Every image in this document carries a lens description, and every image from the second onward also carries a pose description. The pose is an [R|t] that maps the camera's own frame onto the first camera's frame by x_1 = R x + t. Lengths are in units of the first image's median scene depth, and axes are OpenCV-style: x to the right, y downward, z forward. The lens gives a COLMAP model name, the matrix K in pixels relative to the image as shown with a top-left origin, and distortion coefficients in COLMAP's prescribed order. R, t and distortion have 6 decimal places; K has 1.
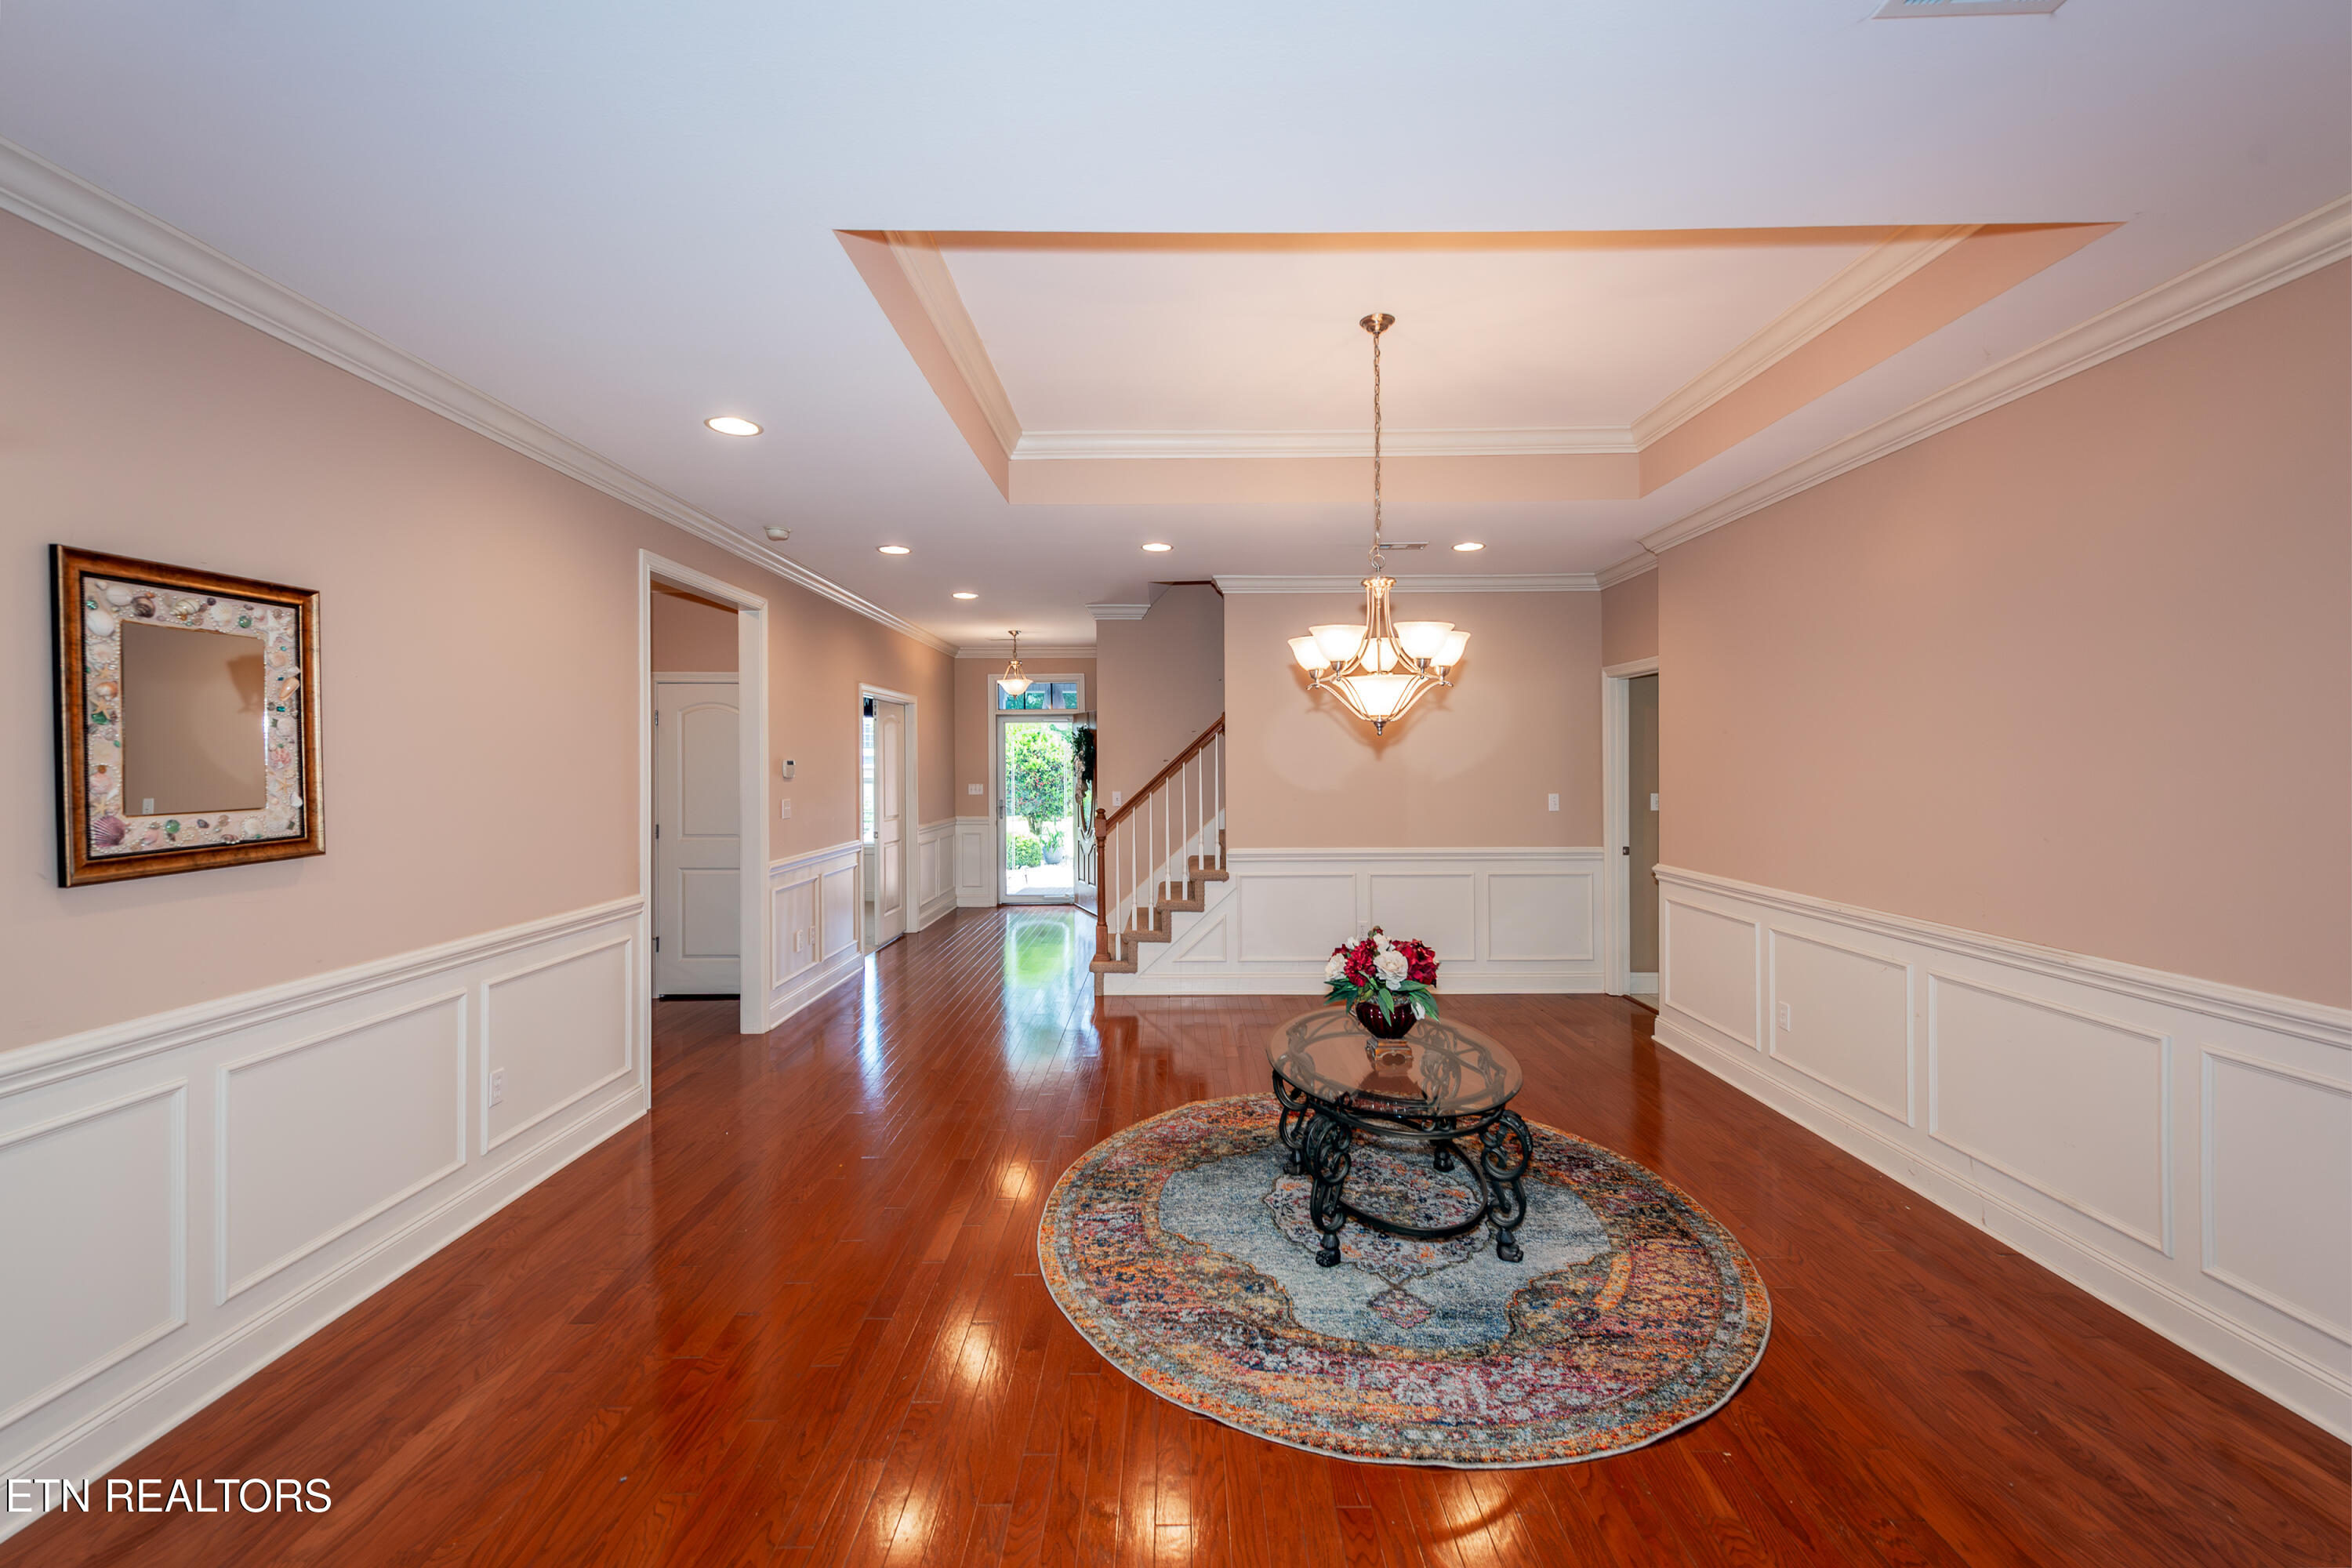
lens RADIAL K [[964.1, 0, 1145.3], [0, 964.1, 762.3], [0, 0, 1]] dist [0.029297, -0.017326]
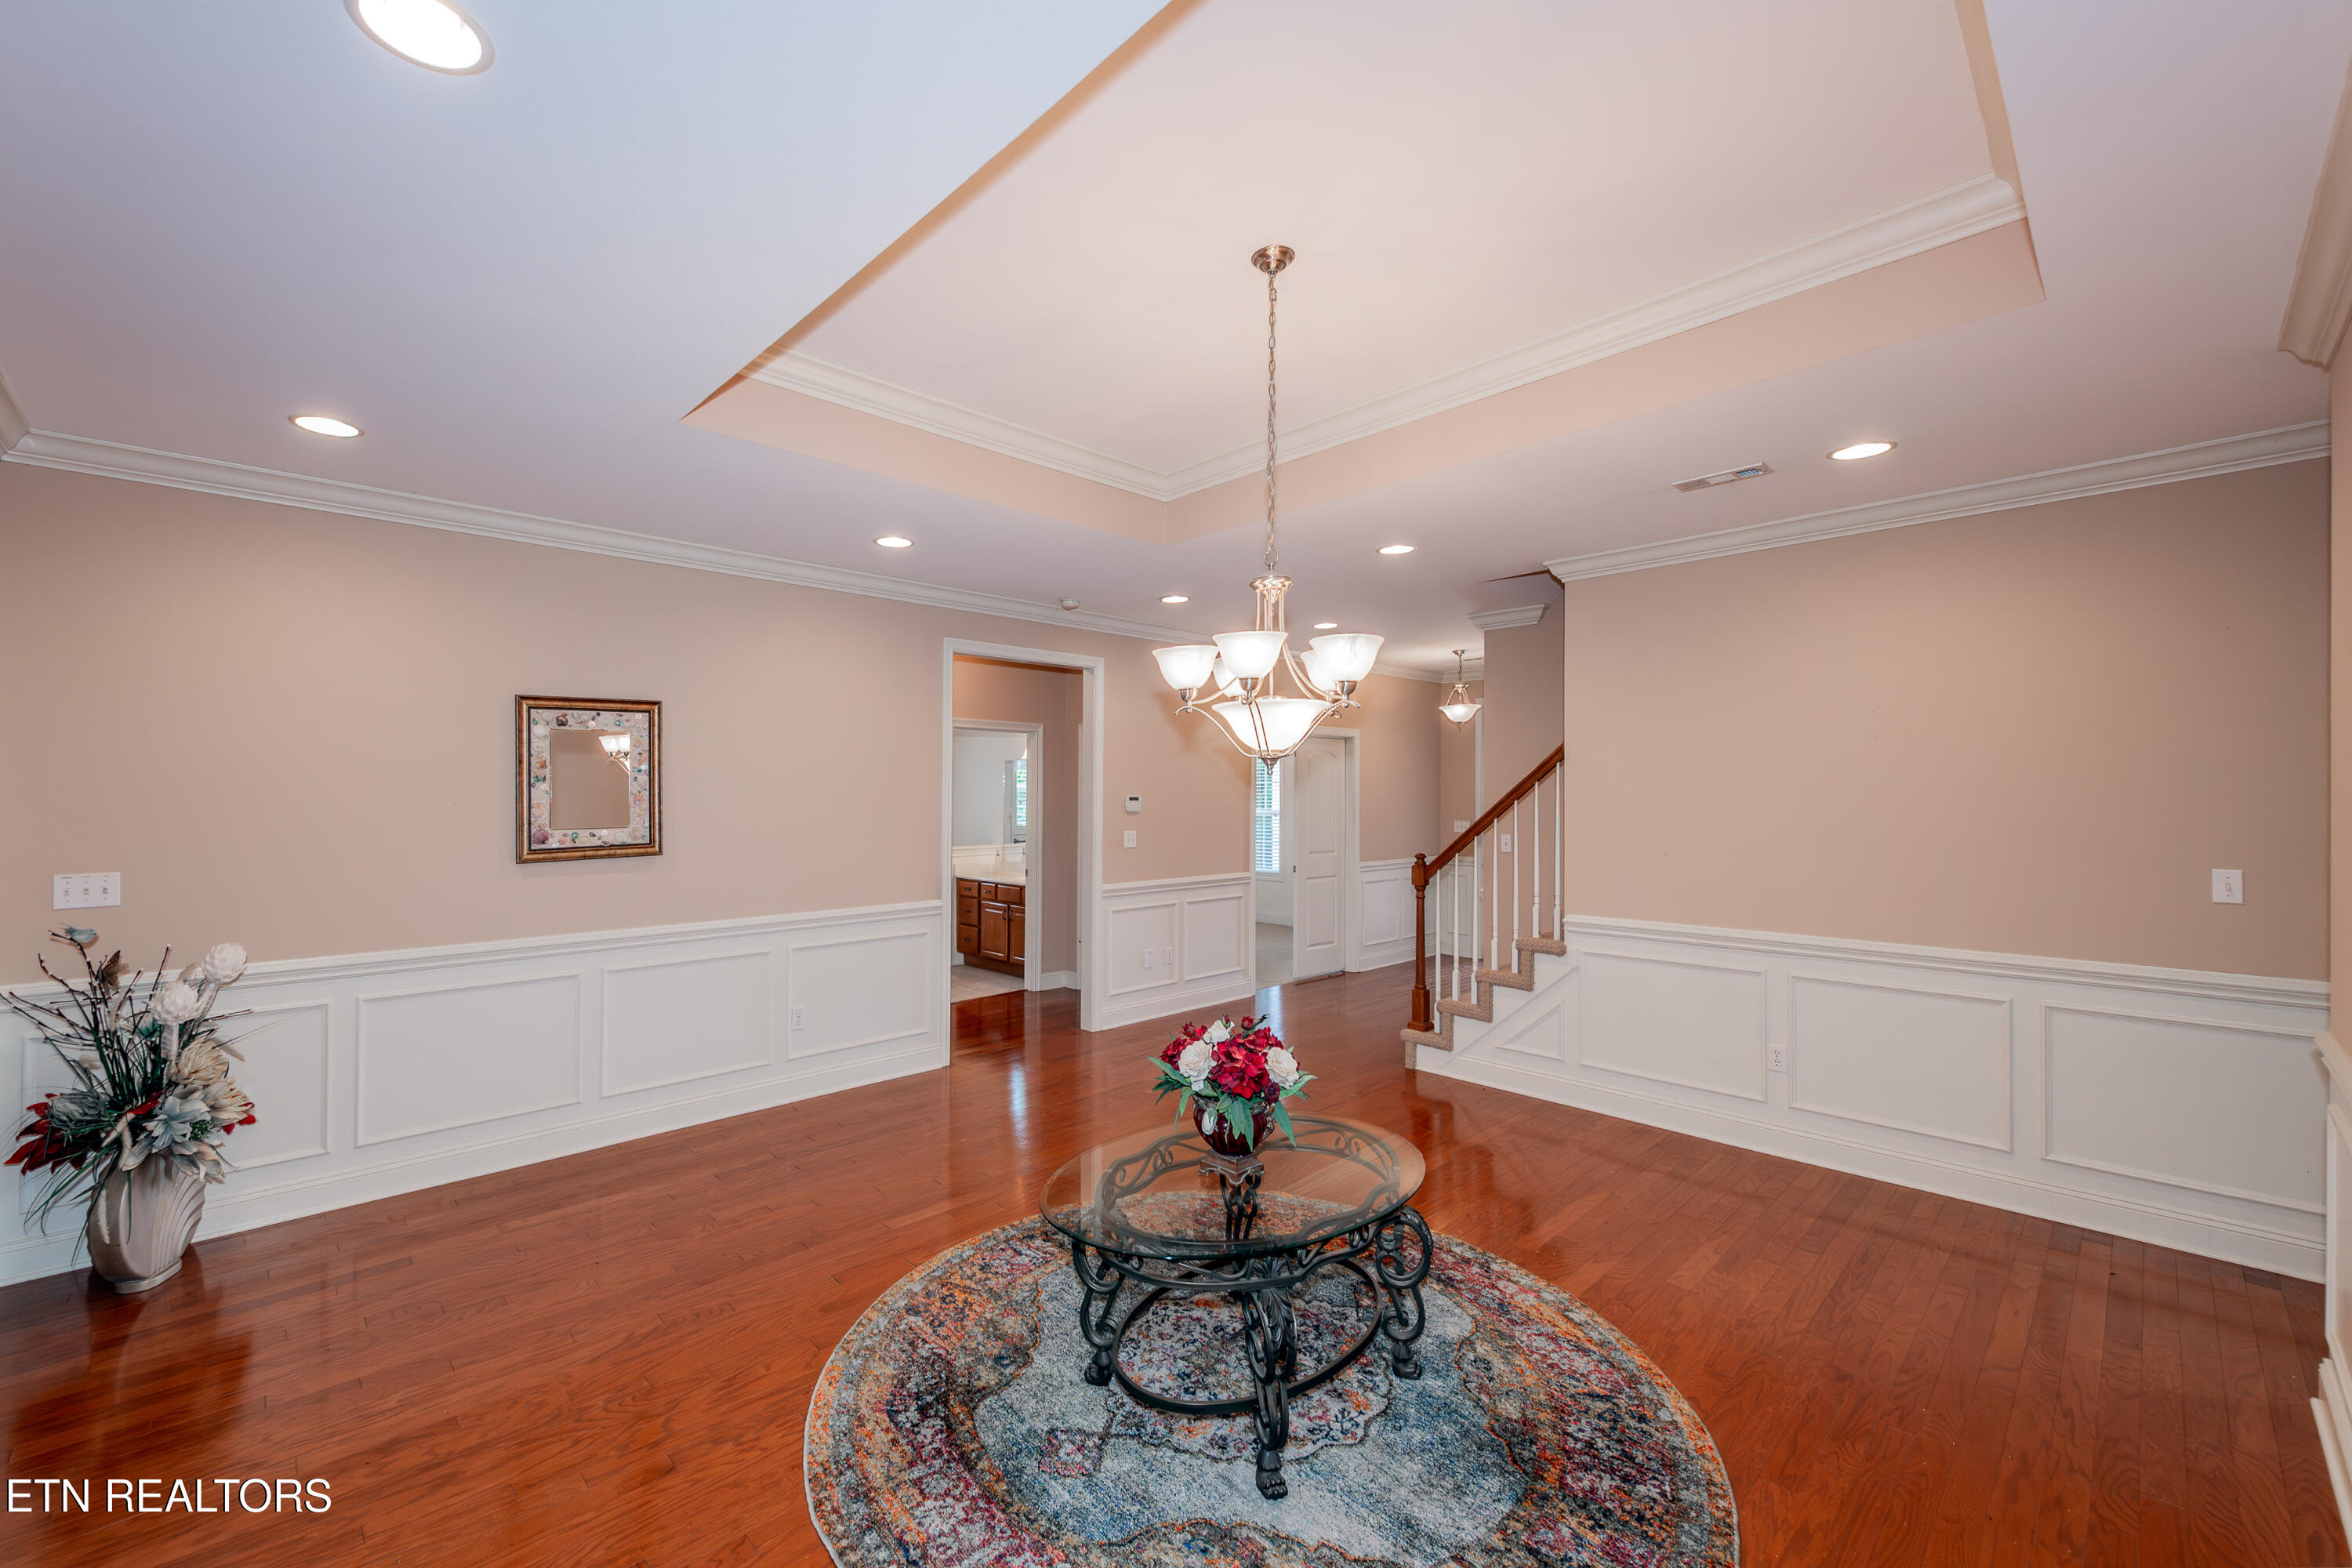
lens RADIAL K [[932.5, 0, 1002.3], [0, 932.5, 784.5], [0, 0, 1]] dist [0.012822, -0.000176]
pose [[0.649732, -0.005890, -0.760141, 0.791138], [-0.000472, 0.999967, -0.008152, -0.015847], [0.760163, 0.005655, 0.649707, 0.387338]]
